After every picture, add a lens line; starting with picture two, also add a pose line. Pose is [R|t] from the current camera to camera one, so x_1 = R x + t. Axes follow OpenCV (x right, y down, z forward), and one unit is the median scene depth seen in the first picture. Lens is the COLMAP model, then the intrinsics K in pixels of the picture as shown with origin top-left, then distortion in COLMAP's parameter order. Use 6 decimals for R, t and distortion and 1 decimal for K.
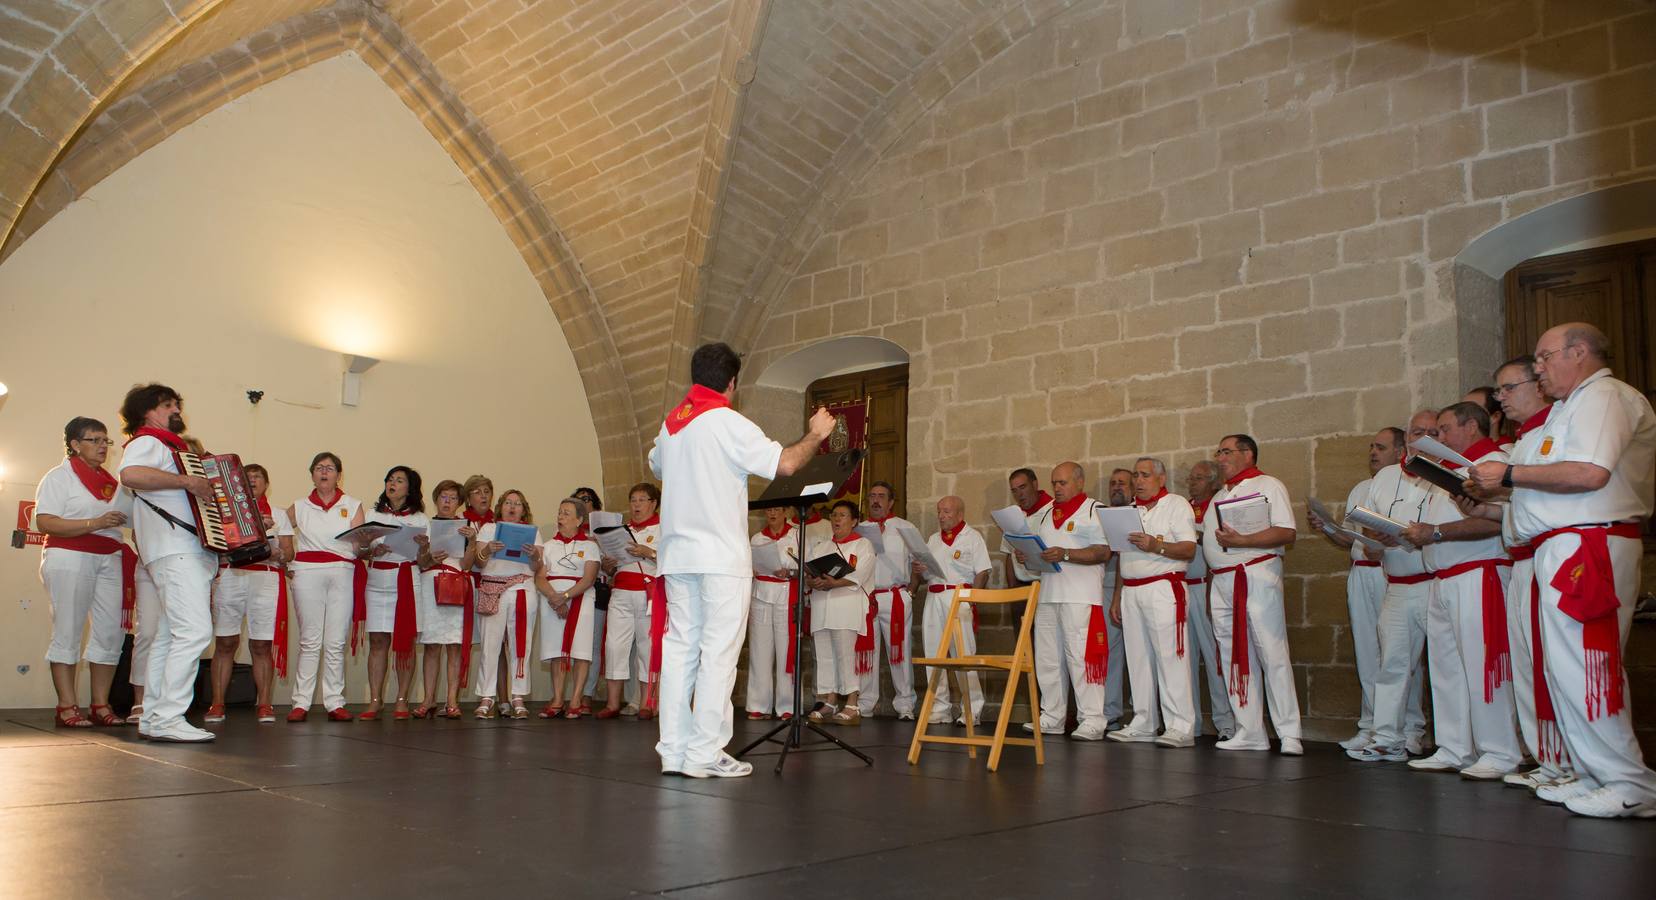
lens RADIAL K [[1166.1, 0, 808.2], [0, 1166.1, 540.8], [0, 0, 1]] dist [-0.003382, 0.015823]
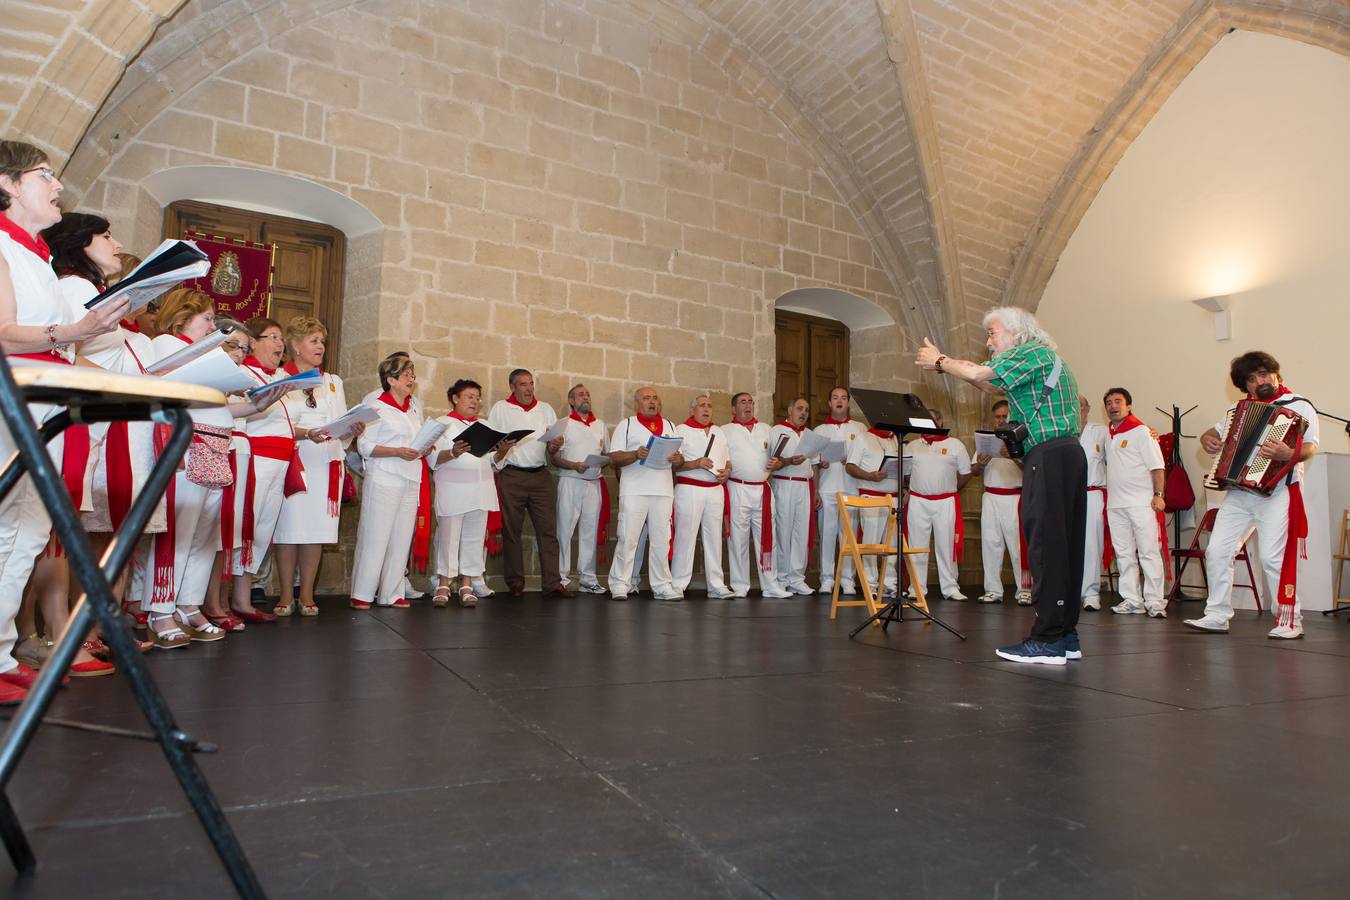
lens RADIAL K [[918.3, 0, 680.8], [0, 918.3, 443.9], [0, 0, 1]] dist [-0.019648, 0.019033]
pose [[0.318419, 0.072148, 0.945201, -0.577592], [-0.110315, 0.993145, -0.038645, 0.025900], [-0.941510, -0.091964, 0.324195, 0.522793]]
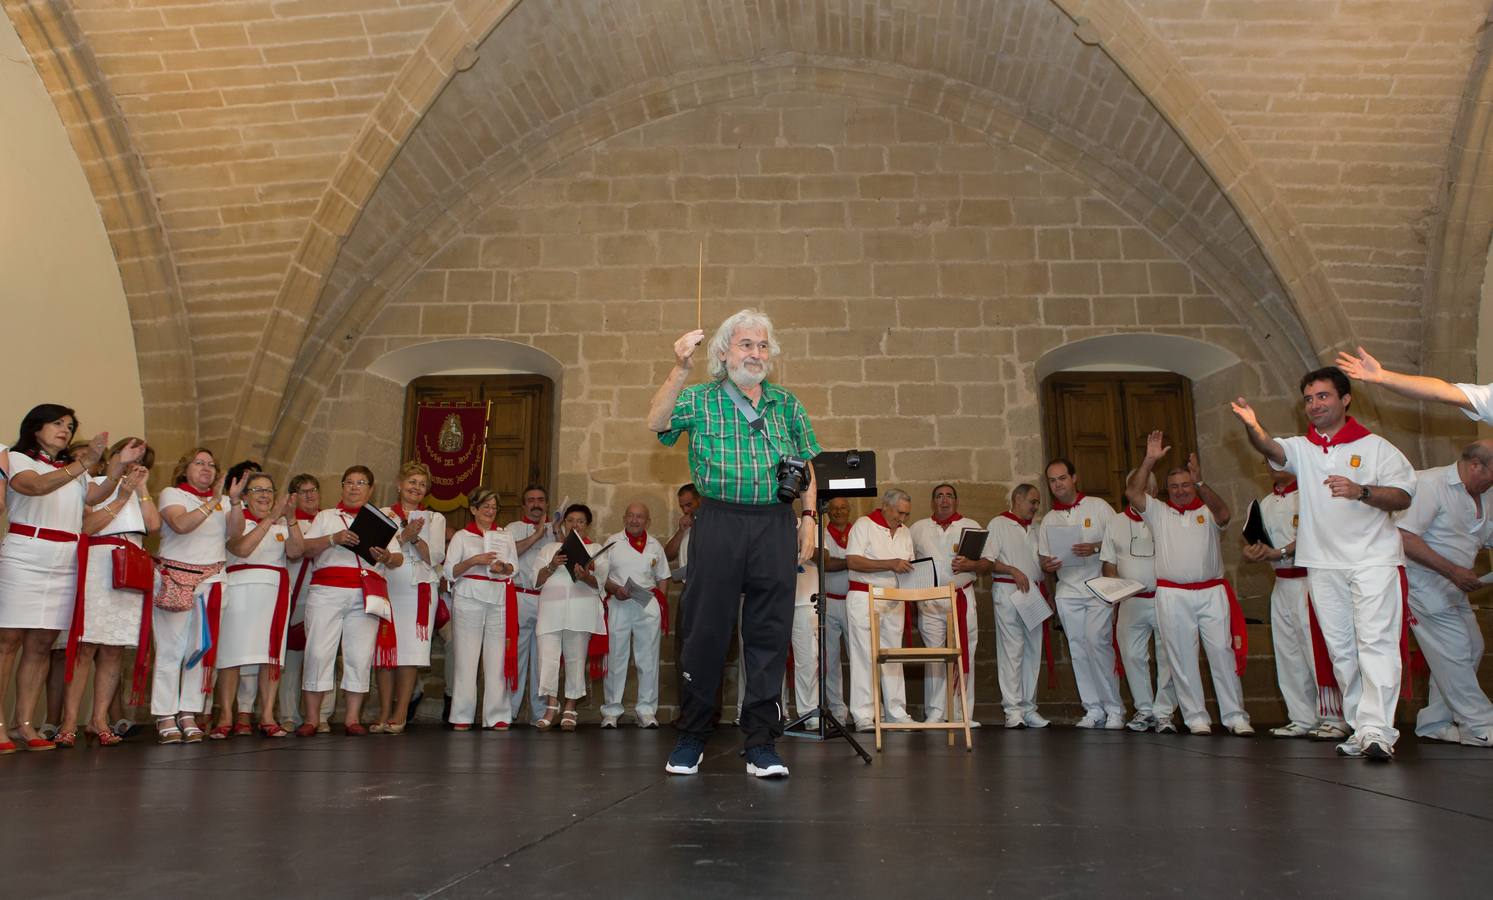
lens RADIAL K [[1045.8, 0, 755.0], [0, 1045.8, 447.2], [0, 0, 1]] dist [-0.021192, 0.033339]
pose [[0.789839, 0.112585, 0.602893, -0.346239], [-0.042962, 0.990749, -0.128730, 0.024583], [-0.611808, 0.075775, 0.787368, 0.180499]]
